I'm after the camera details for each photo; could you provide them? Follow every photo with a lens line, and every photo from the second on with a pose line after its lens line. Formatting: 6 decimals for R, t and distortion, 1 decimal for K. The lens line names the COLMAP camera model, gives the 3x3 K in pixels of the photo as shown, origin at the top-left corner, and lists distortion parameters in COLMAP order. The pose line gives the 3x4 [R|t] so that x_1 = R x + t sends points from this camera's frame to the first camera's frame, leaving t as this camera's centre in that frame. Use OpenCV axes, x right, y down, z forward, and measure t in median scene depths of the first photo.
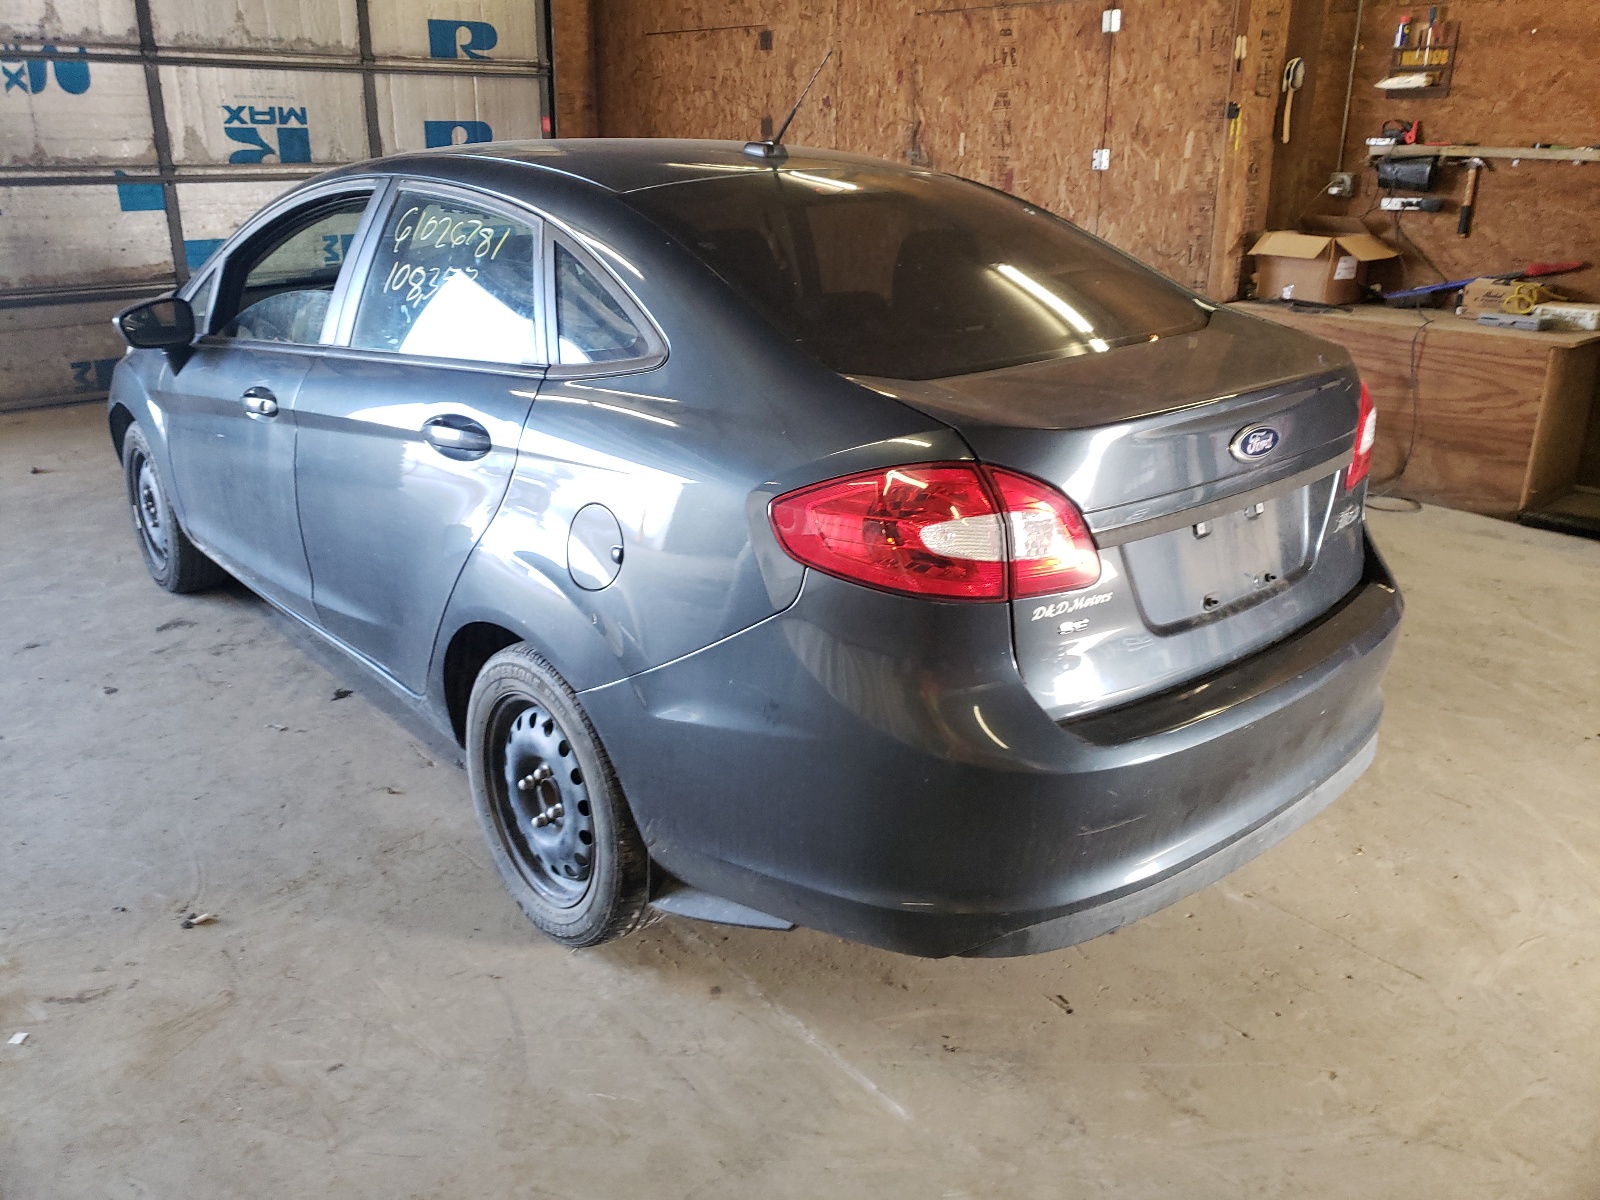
lens RADIAL K [[1255.5, 0, 799.0], [0, 1255.5, 599.1], [0, 0, 1]] dist [0.007691, 0.002084]
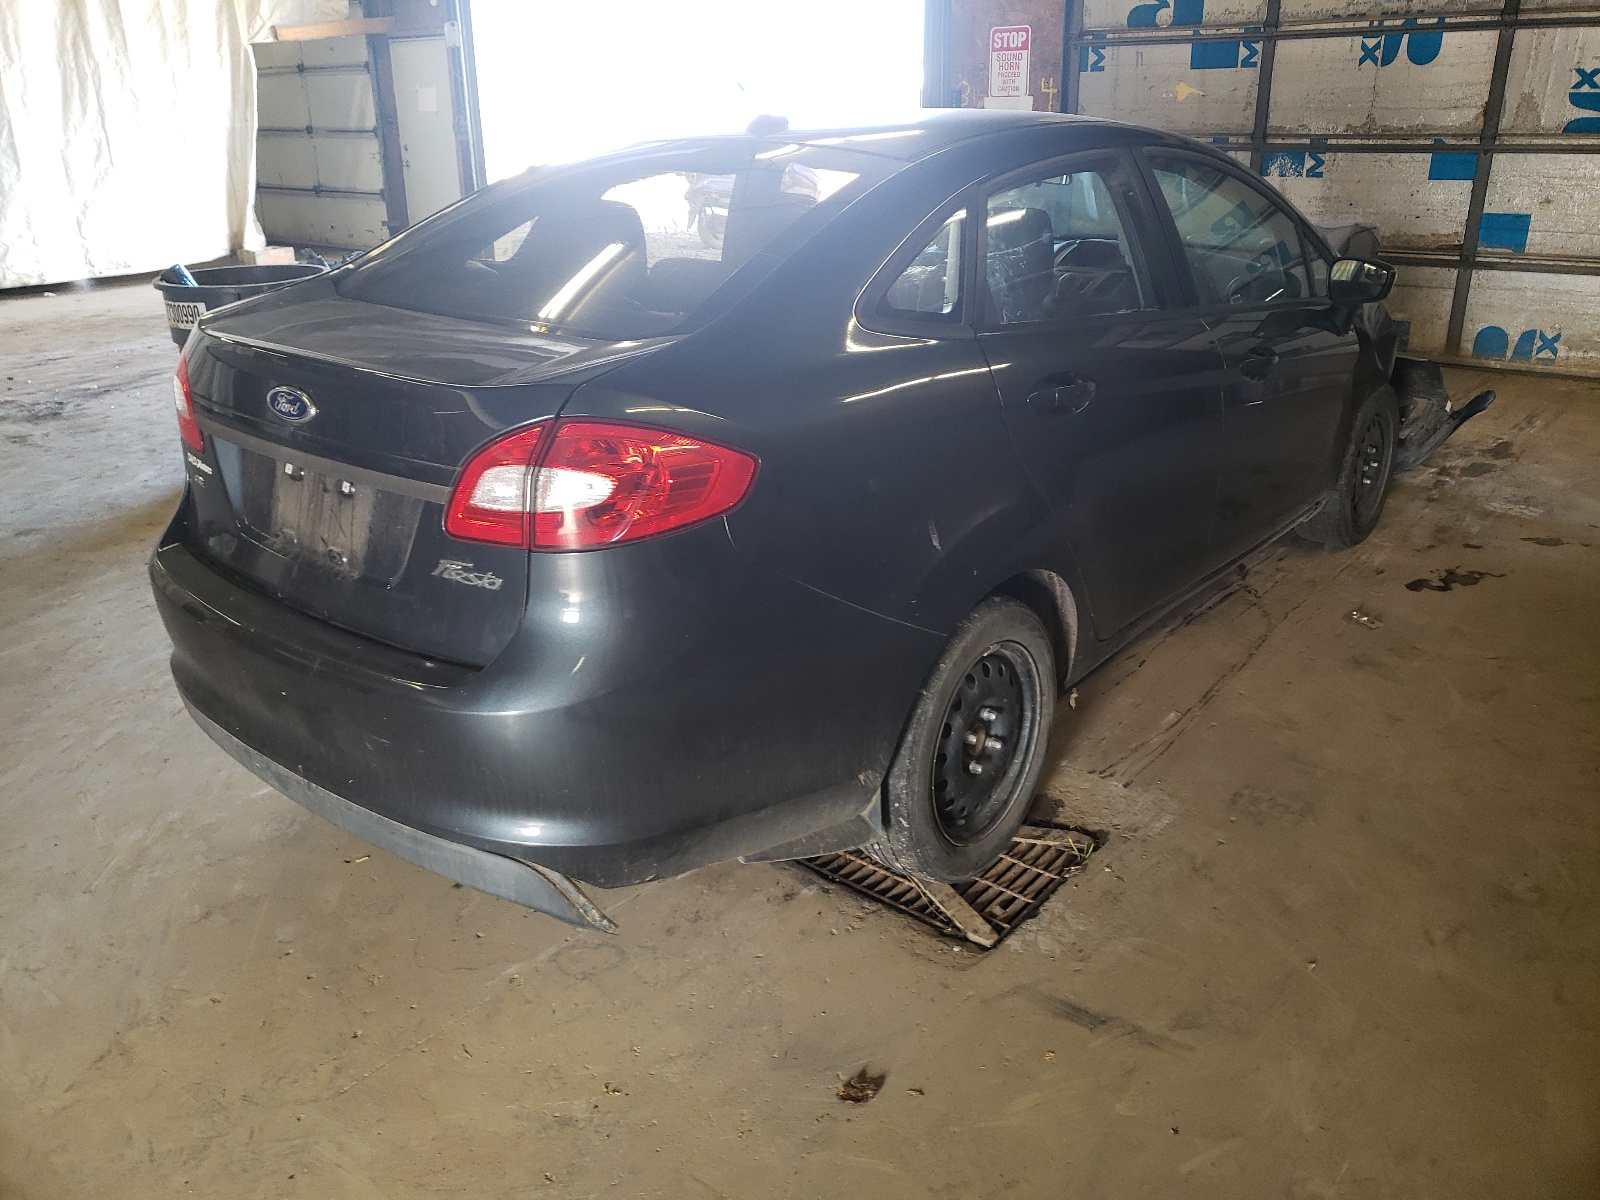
lens RADIAL K [[1255.5, 0, 800.2], [0, 1255.5, 601.8], [0, 0, 1]] dist [0.007691, 0.002084]
pose [[0.147132, 0.353618, -0.923746, 0.480167], [-0.333049, 0.897088, 0.290366, -0.138268], [0.931360, 0.264931, 0.249762, 0.392436]]
